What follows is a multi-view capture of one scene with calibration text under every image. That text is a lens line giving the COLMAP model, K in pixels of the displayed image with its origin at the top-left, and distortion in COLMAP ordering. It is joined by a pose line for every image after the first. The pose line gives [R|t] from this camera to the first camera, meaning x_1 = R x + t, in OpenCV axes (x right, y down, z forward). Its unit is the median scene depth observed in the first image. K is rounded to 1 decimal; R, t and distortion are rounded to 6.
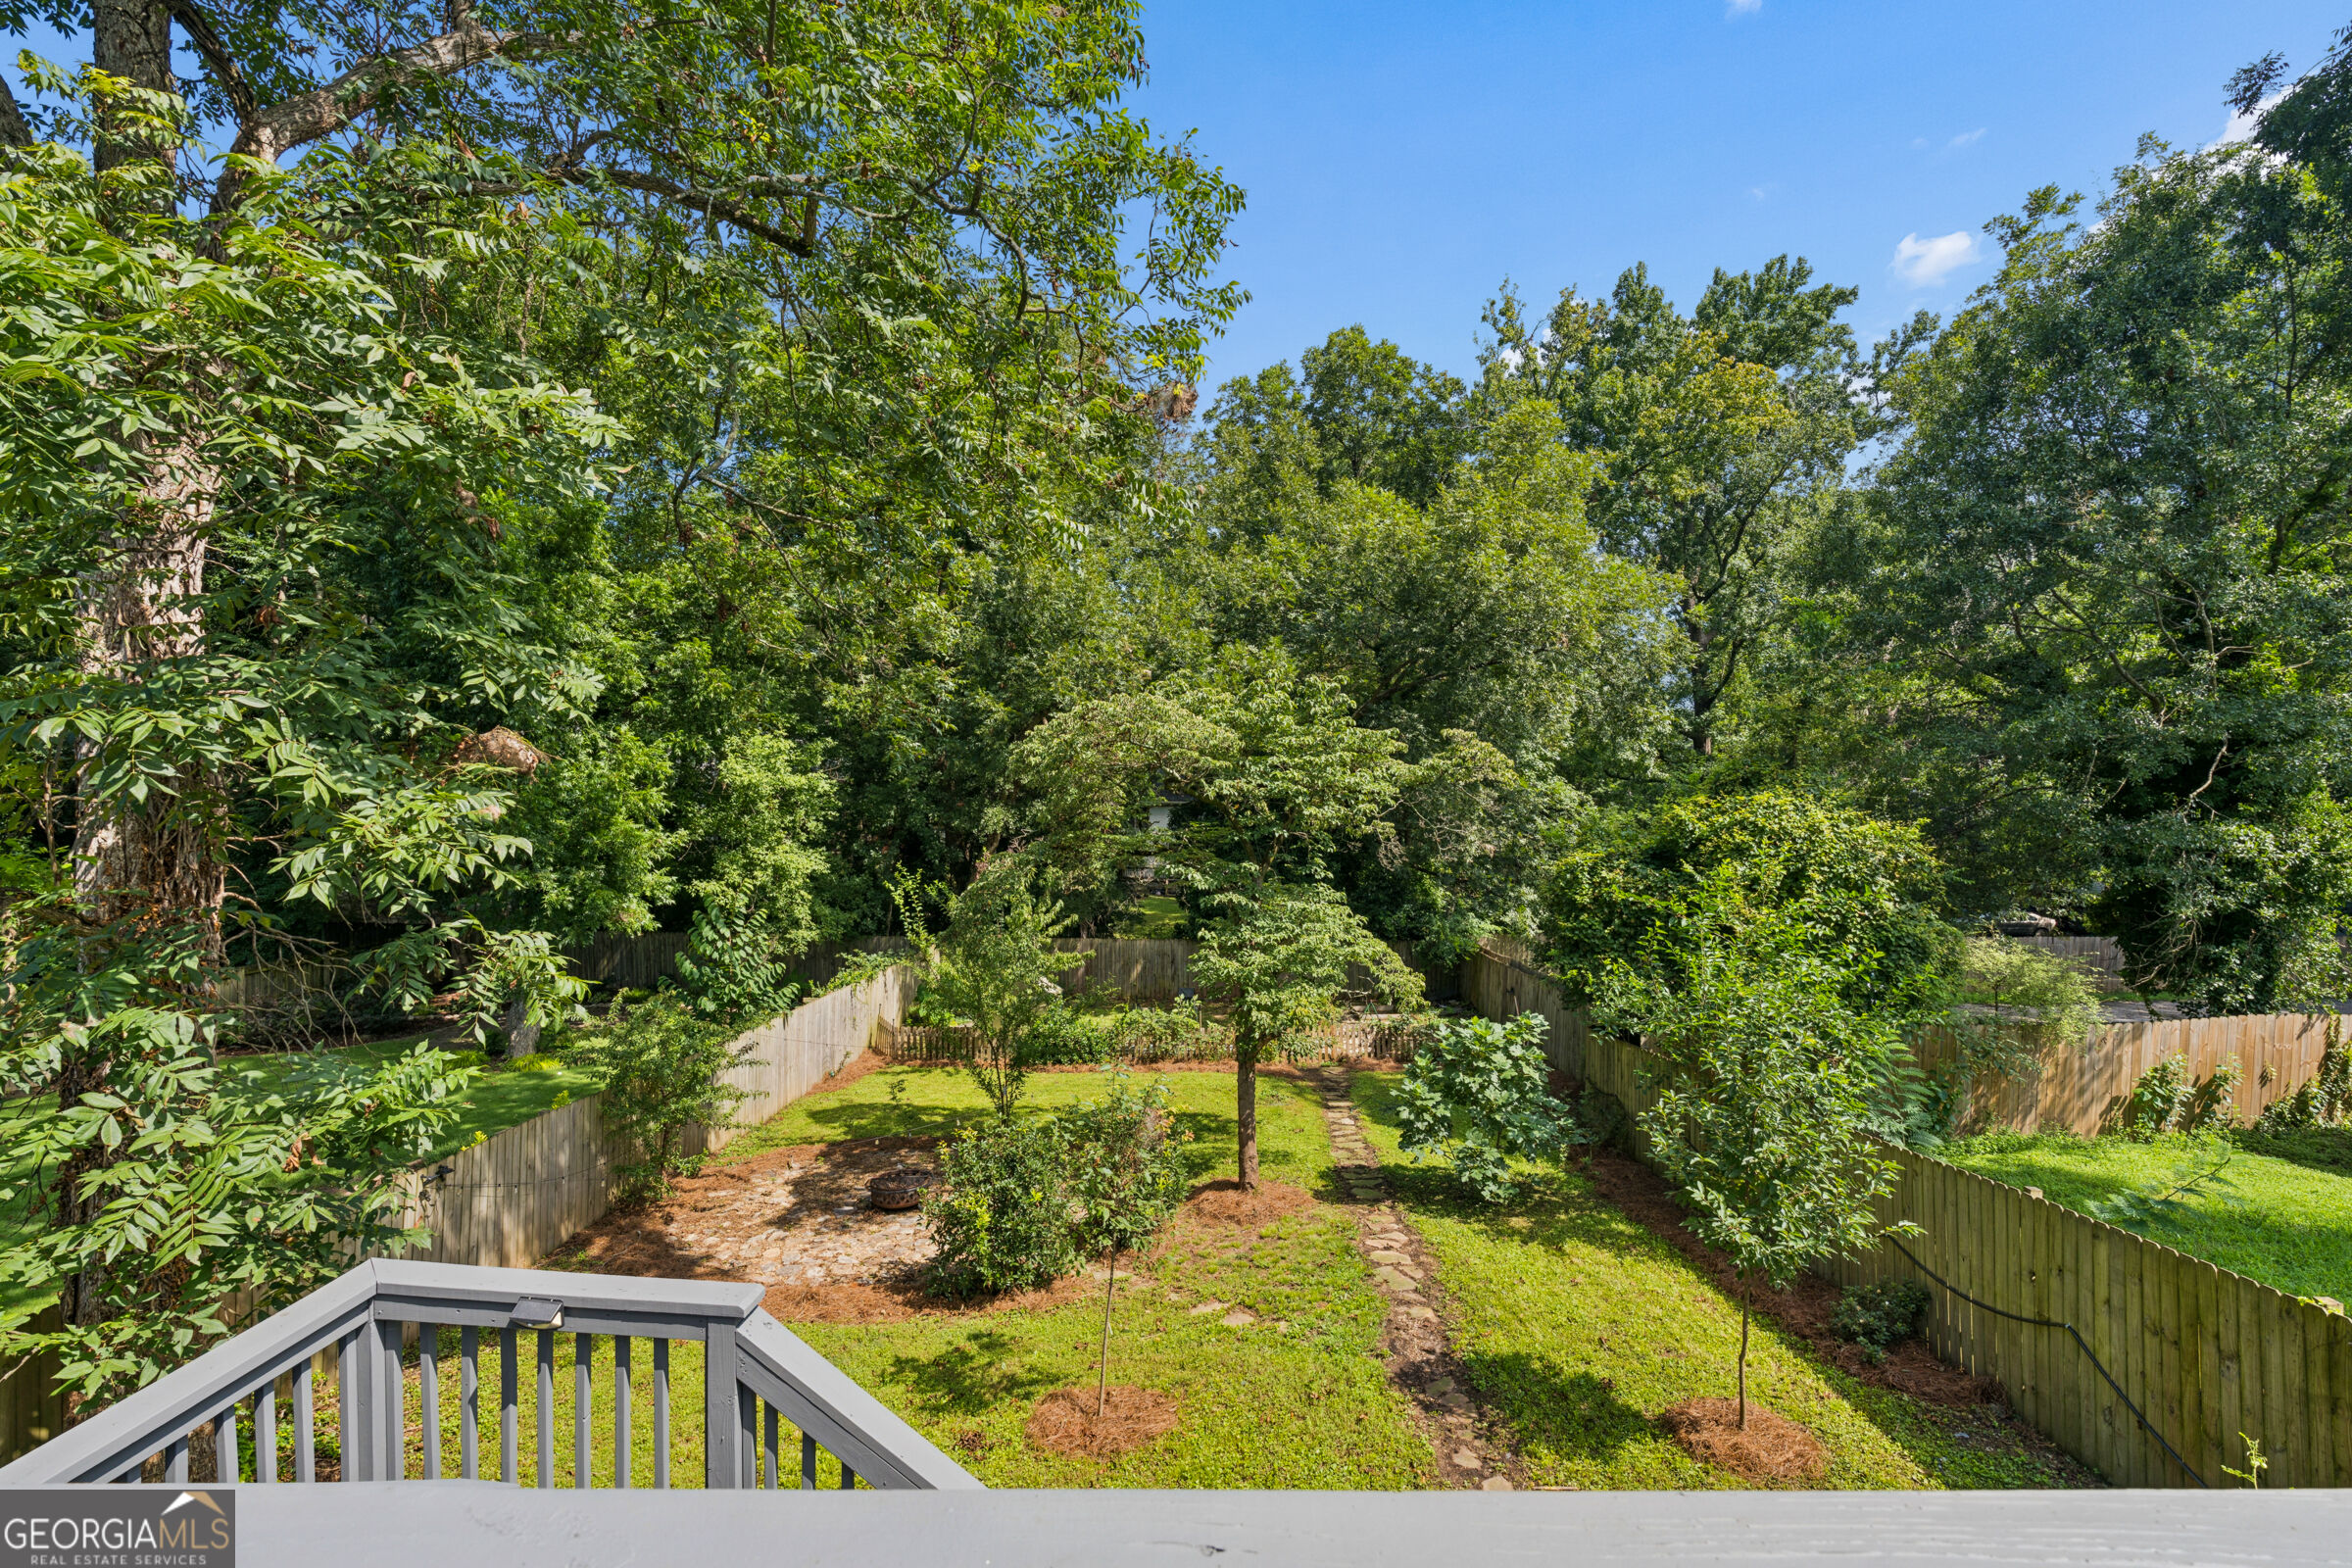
lens RADIAL K [[1069.9, 0, 1194.2], [0, 1069.9, 793.6], [0, 0, 1]] dist [-0.002588, 0.000319]
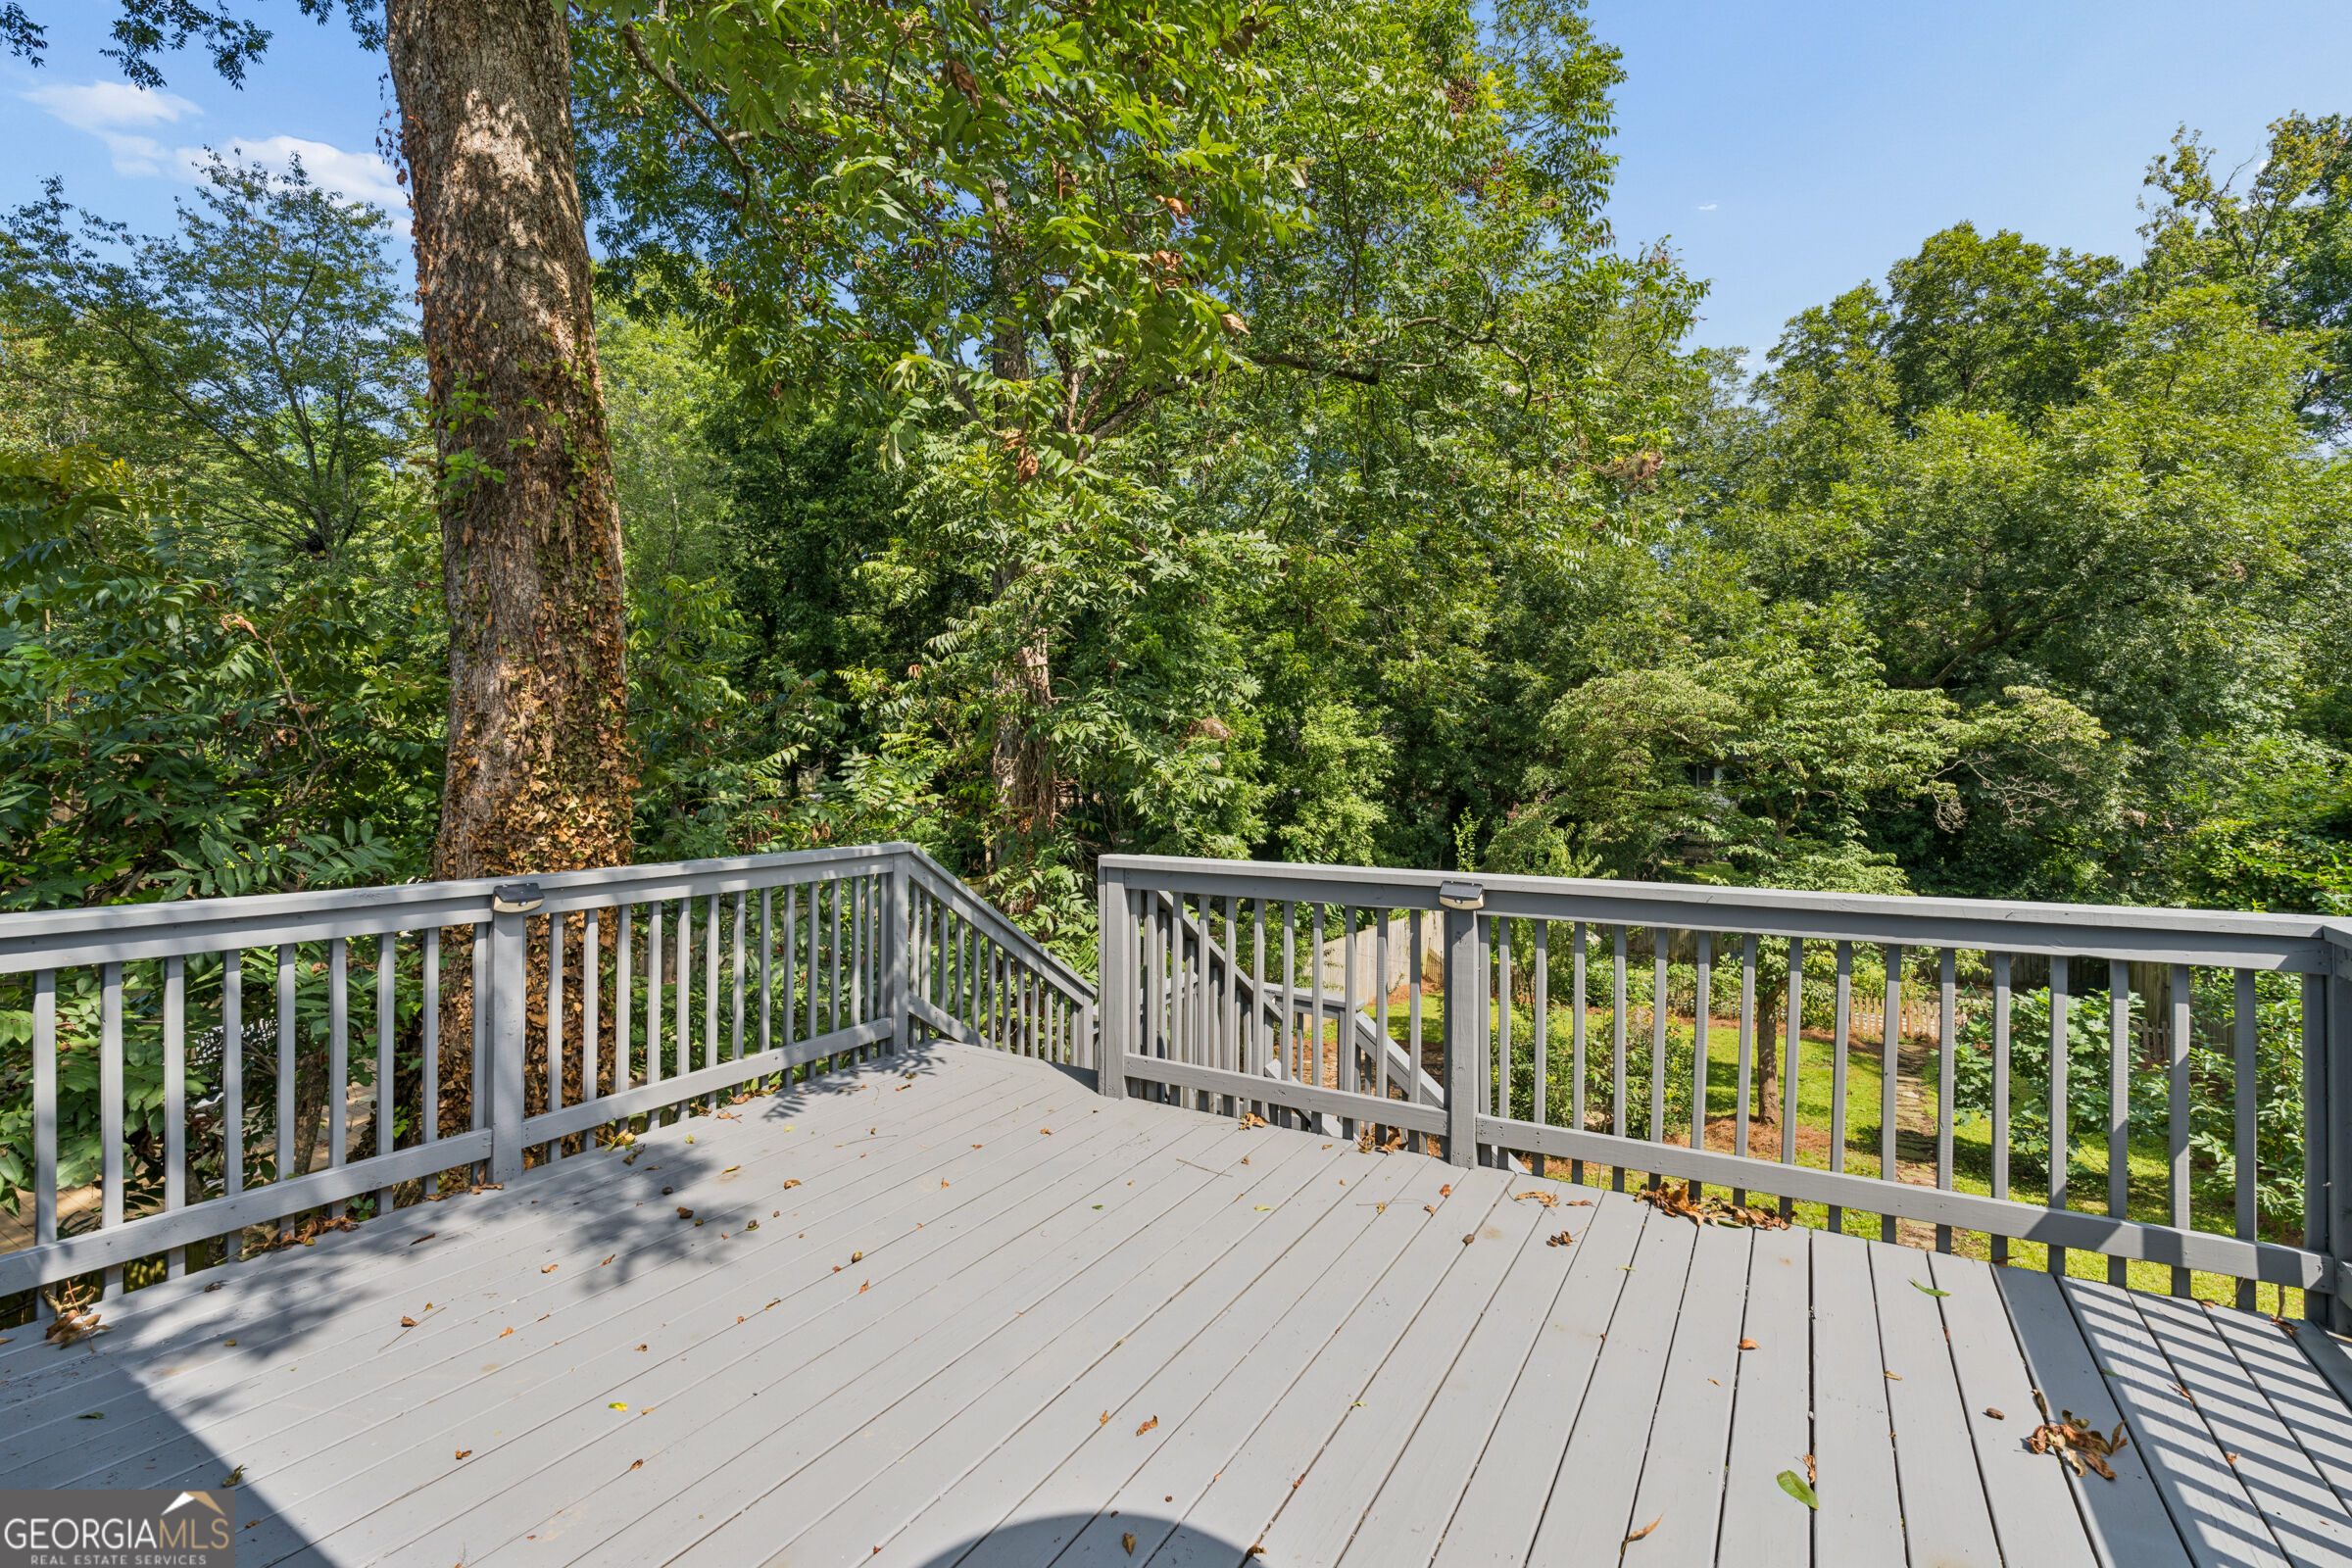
lens RADIAL K [[1038.0, 0, 1165.4], [0, 1038.0, 764.0], [0, 0, 1]] dist [-0.004702, -0.000008]
pose [[0.859328, 0.002438, -0.511418, 0.037626], [0.002829, 0.999951, 0.009520, -0.000936], [0.511416, -0.009628, 0.859279, -0.121272]]
